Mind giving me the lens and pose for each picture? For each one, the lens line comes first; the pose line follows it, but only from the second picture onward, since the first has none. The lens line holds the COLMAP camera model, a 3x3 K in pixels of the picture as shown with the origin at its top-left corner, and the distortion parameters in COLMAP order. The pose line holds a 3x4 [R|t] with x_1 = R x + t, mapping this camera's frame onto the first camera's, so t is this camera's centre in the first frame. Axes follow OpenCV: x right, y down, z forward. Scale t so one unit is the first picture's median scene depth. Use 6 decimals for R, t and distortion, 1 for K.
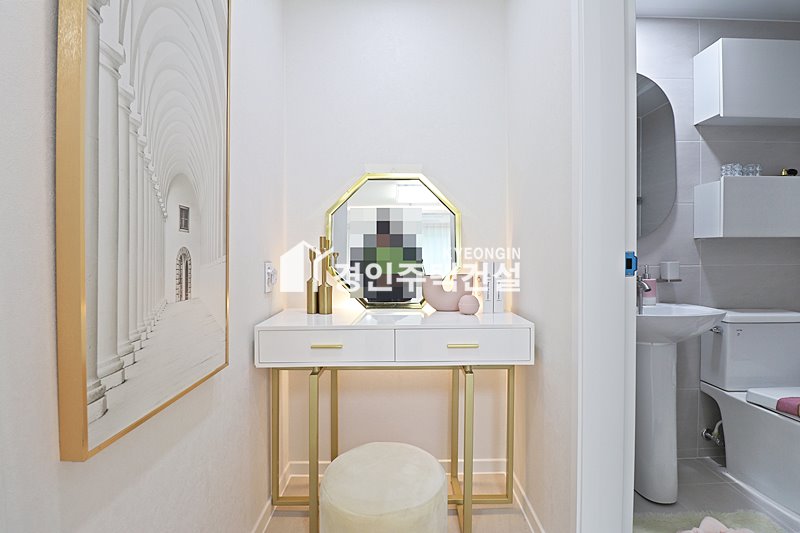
lens RADIAL K [[375.0, 0, 405.9], [0, 375.0, 260.5], [0, 0, 1]] dist [-0.002176, -0.008956]
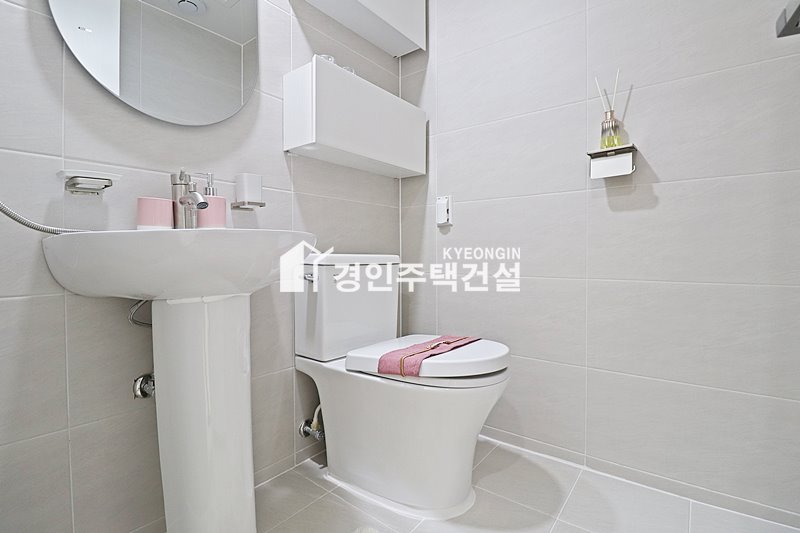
lens RADIAL K [[375.0, 0, 405.9], [0, 375.0, 260.5], [0, 0, 1]] dist [-0.002176, -0.008956]
pose [[0.611430, -0.008317, 0.791255, 0.369922], [0.015336, 0.999881, -0.001341, 0.150750], [-0.791150, 0.012955, 0.611485, 0.411724]]
